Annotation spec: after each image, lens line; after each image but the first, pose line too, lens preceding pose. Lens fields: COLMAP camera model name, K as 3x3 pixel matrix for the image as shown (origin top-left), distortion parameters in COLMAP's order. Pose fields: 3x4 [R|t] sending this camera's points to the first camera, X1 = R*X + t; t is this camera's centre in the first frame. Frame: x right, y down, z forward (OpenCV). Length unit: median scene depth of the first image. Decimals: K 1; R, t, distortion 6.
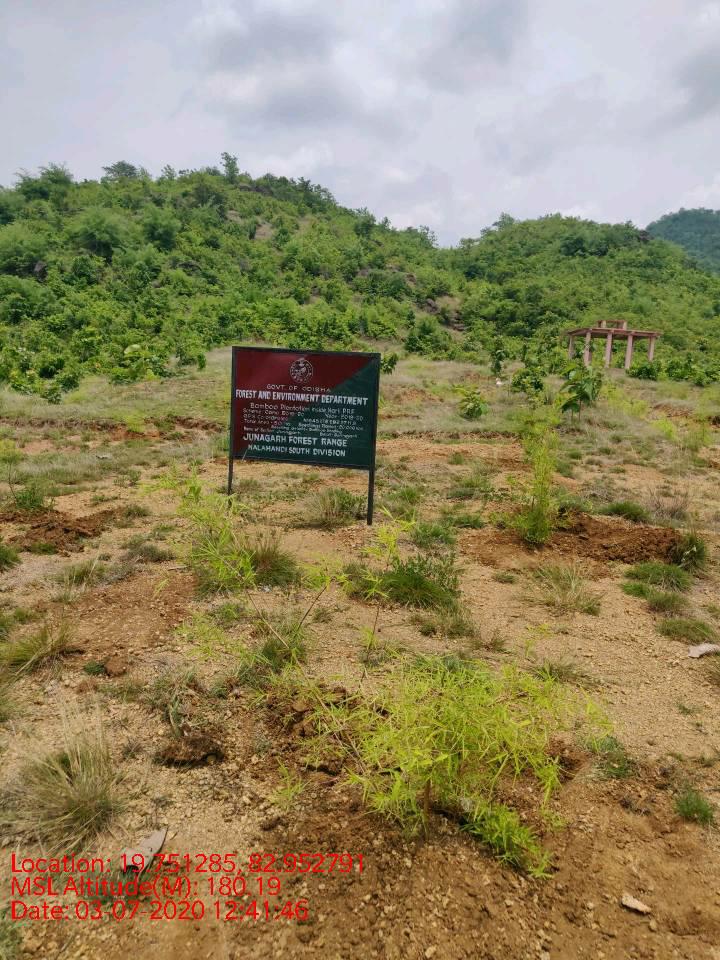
lens RADIAL K [[717.8, 0, 366.1], [0, 717.8, 484.1], [0, 0, 1]] dist [-0.010617, 0.052487]
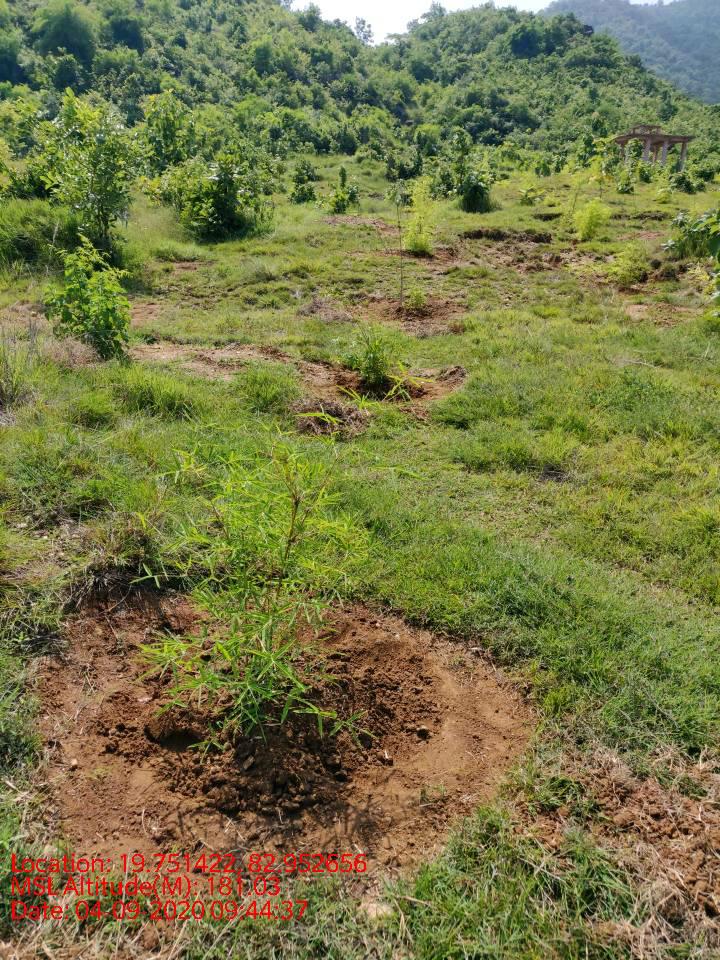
lens RADIAL K [[717.8, 0, 364.1], [0, 717.8, 473.8], [0, 0, 1]] dist [-0.010617, 0.052487]
pose [[0.985558, -0.087859, 0.144765, -2.831340], [0.053746, 0.972967, 0.224603, 0.093679], [-0.160585, -0.213579, 0.963637, -0.647813]]
